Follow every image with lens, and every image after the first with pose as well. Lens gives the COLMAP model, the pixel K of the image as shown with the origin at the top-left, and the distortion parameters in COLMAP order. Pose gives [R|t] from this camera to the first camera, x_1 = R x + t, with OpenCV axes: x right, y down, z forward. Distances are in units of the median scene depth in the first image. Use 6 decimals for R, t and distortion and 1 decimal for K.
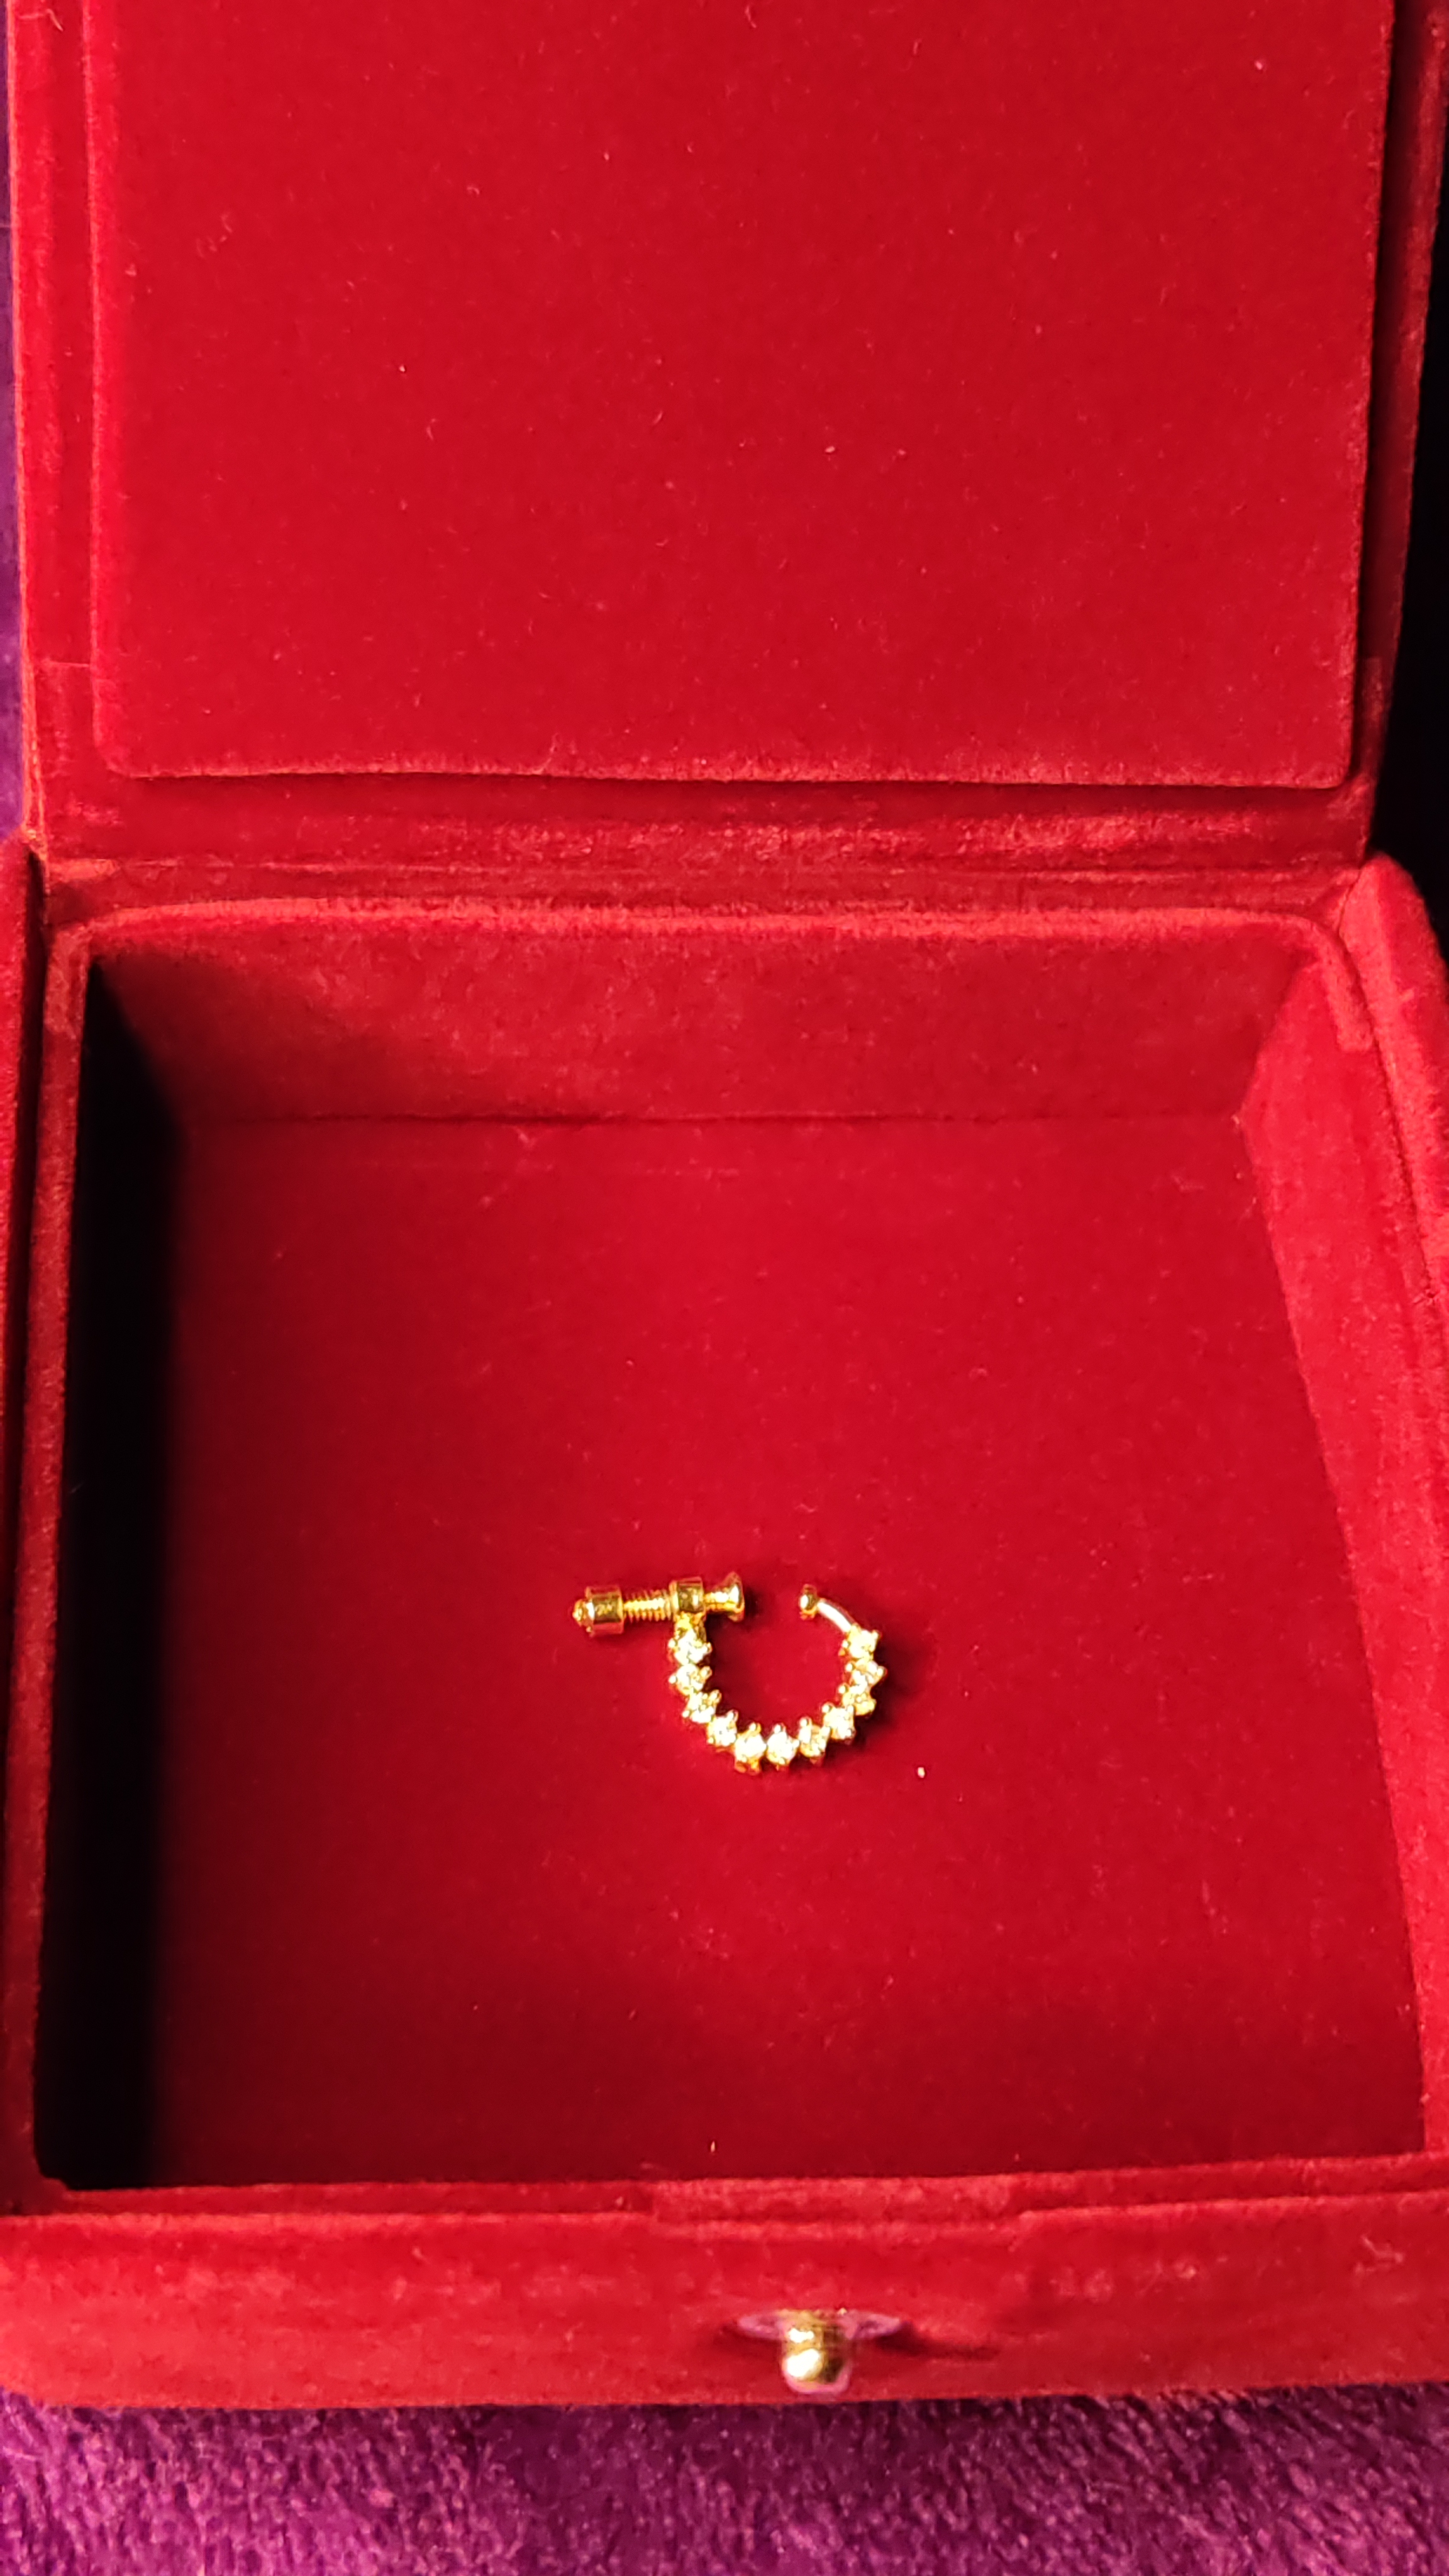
lens RADIAL K [[3625.3, 0, 632.5], [0, 3625.3, 1285.4], [0, 0, 1]] dist [-0.061423, 0.057712]
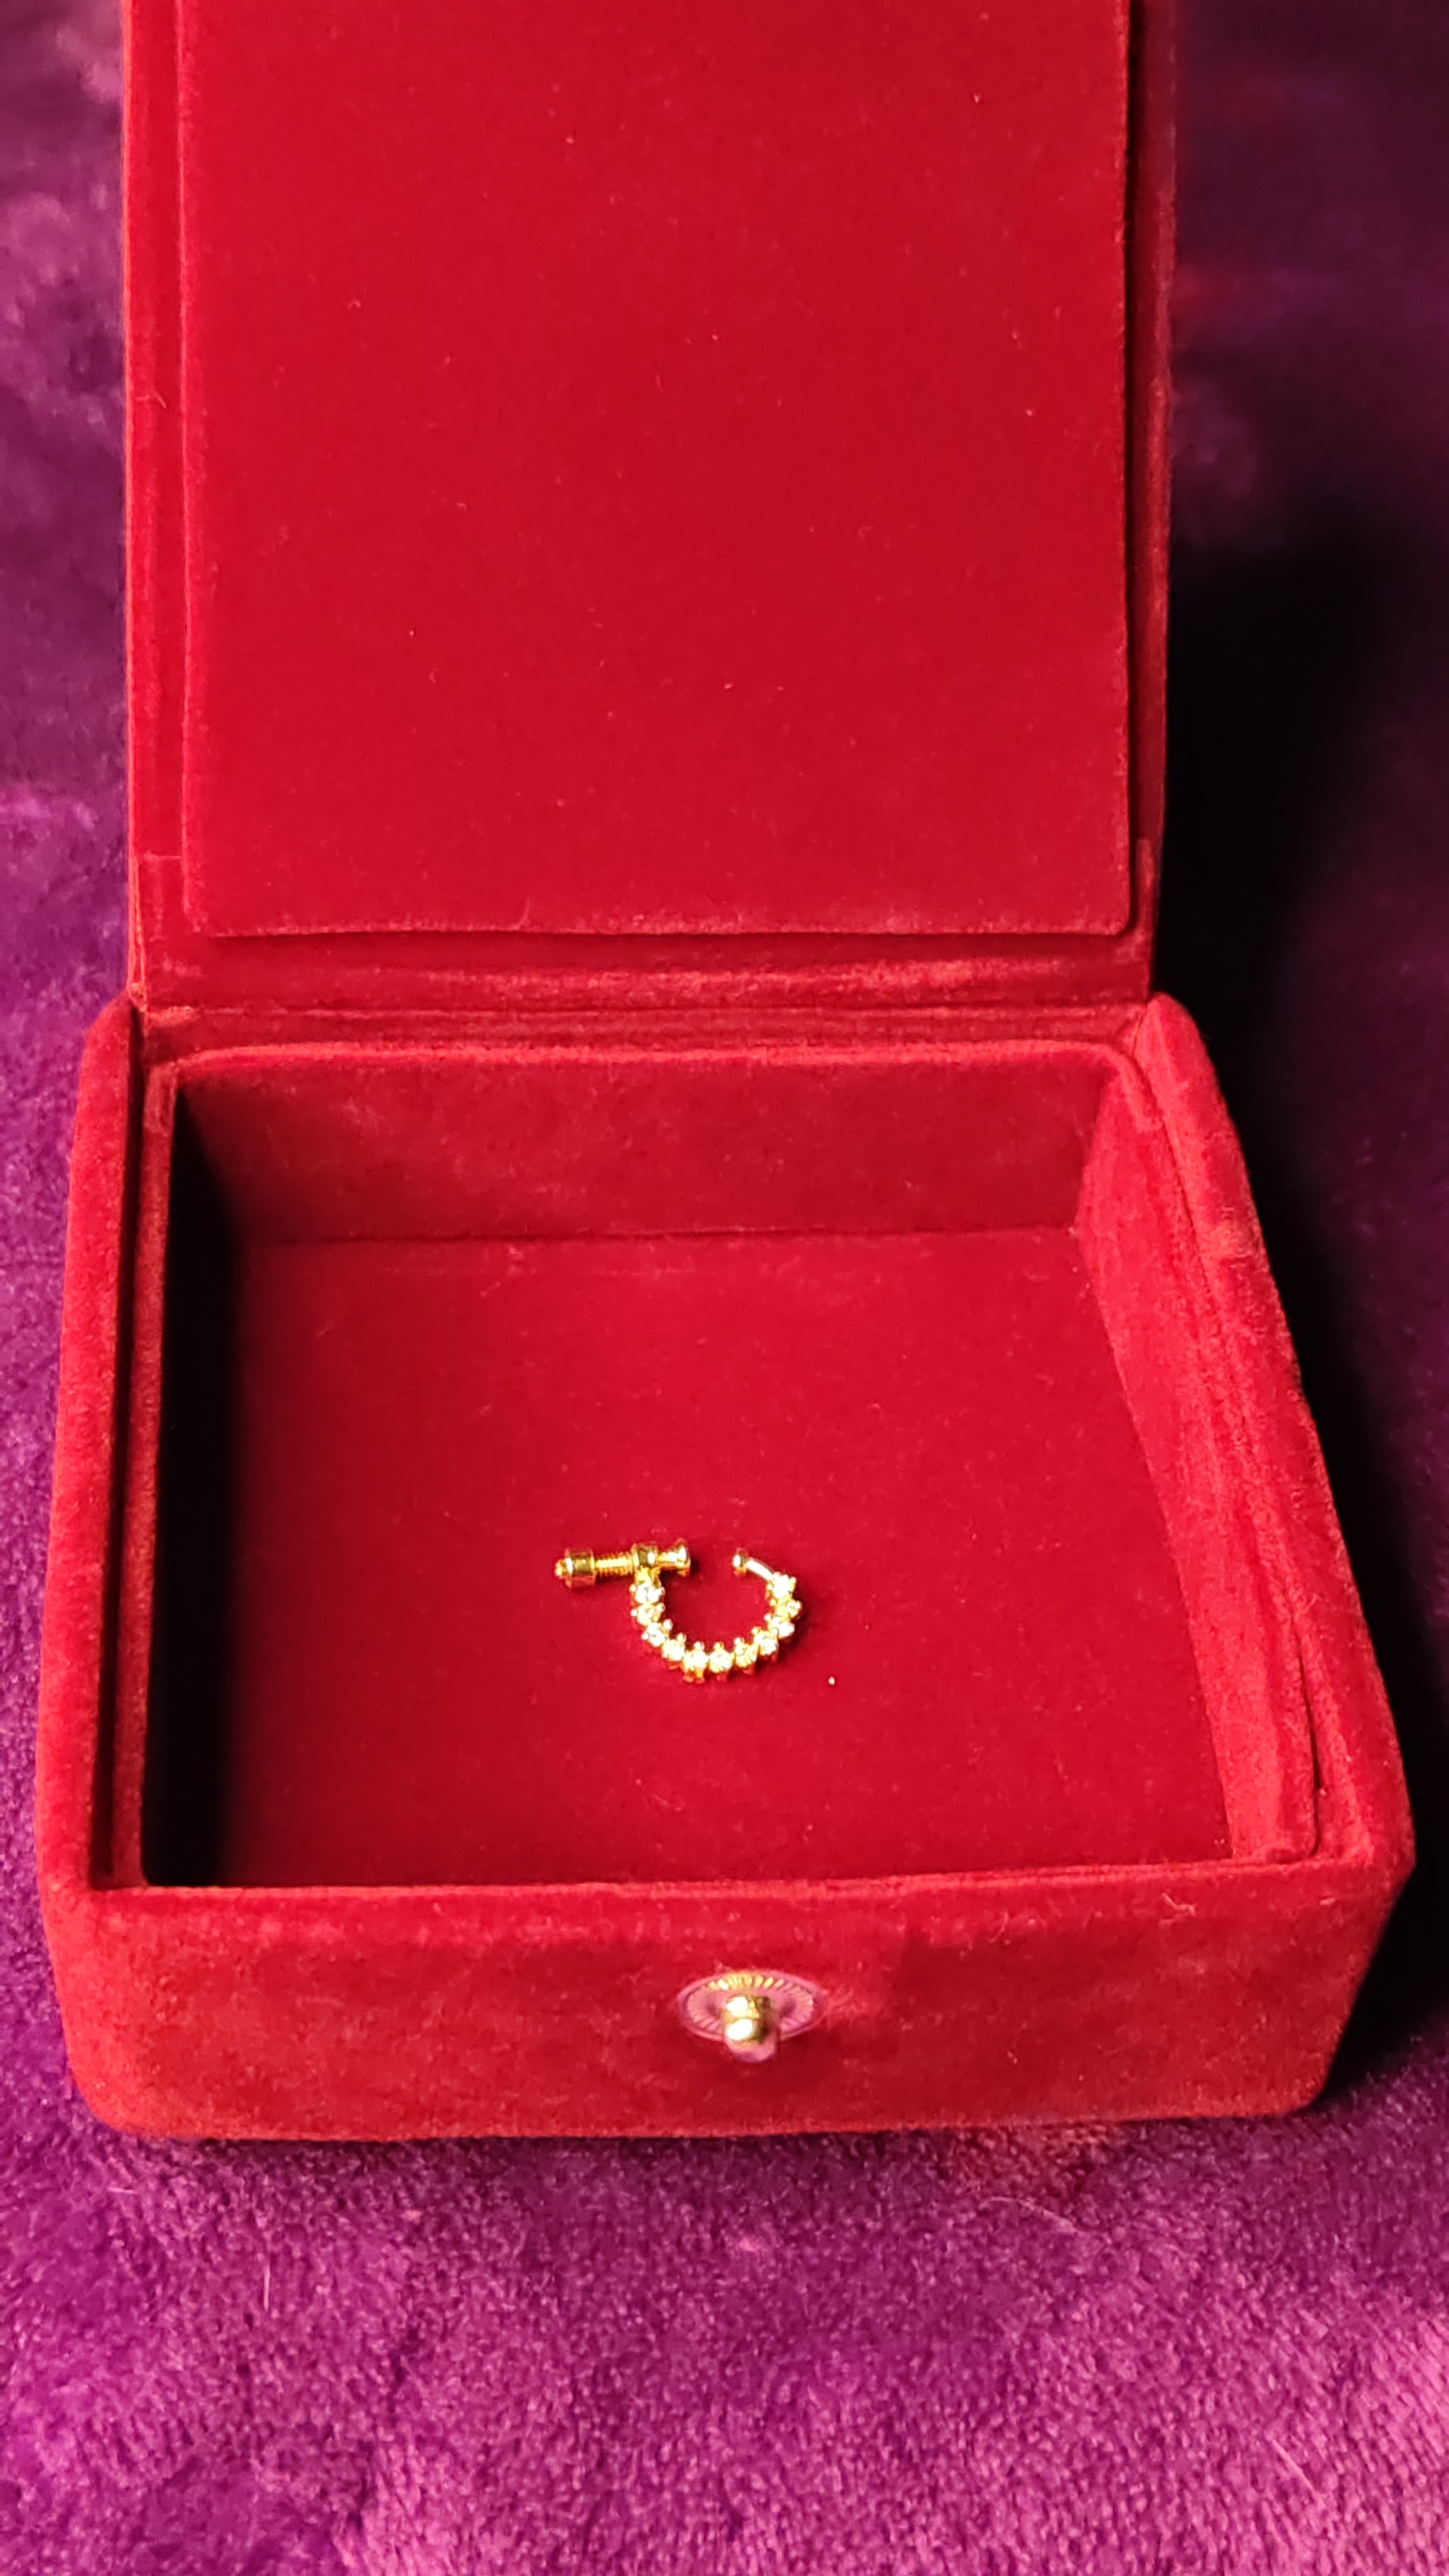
lens RADIAL K [[3625.3, 0, 632.5], [0, 3625.3, 1285.4], [0, 0, 1]] dist [-0.061423, 0.057712]
pose [[0.999722, -0.023579, -0.000950, 0.014356], [0.022811, 0.975906, -0.216994, 0.271257], [0.006044, 0.216912, 0.976173, -0.266351]]
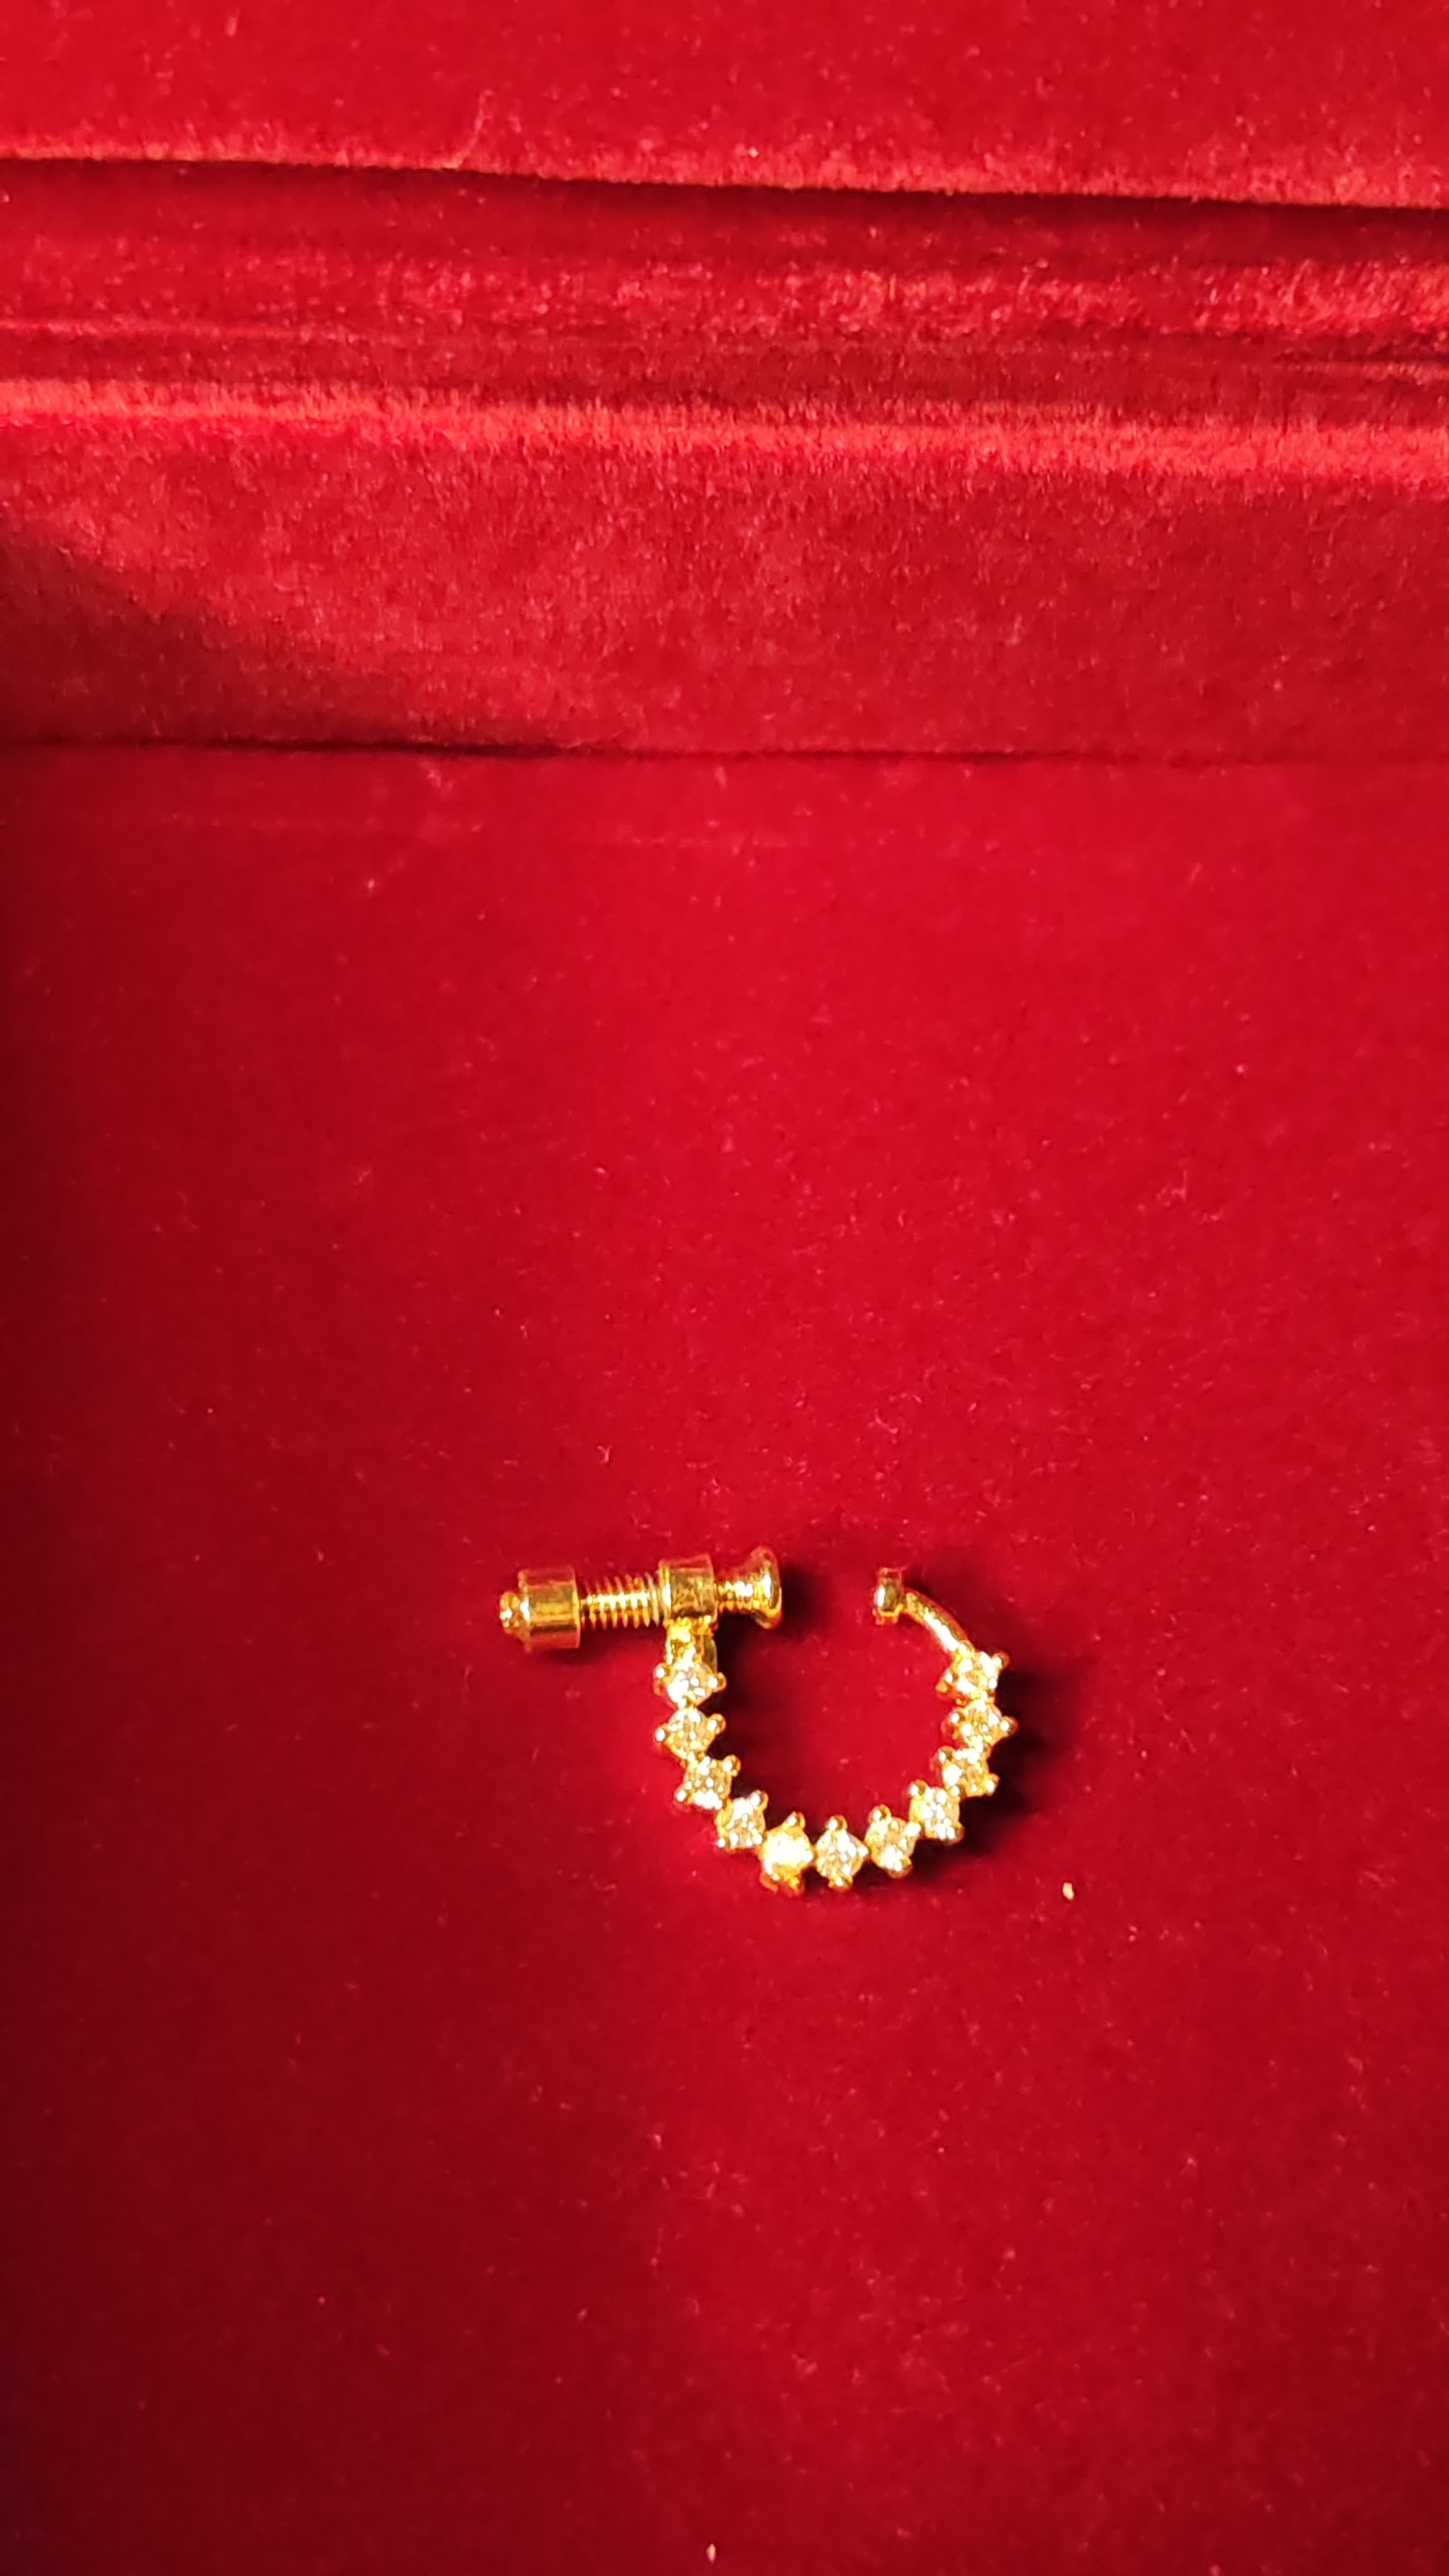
lens RADIAL K [[3625.3, 0, 632.5], [0, 3625.3, 1285.4], [0, 0, 1]] dist [-0.061423, 0.057712]
pose [[0.999777, 0.019904, 0.007044, 0.000766], [-0.020802, 0.985690, 0.167277, -0.064322], [-0.003613, -0.167386, 0.985885, 0.419427]]
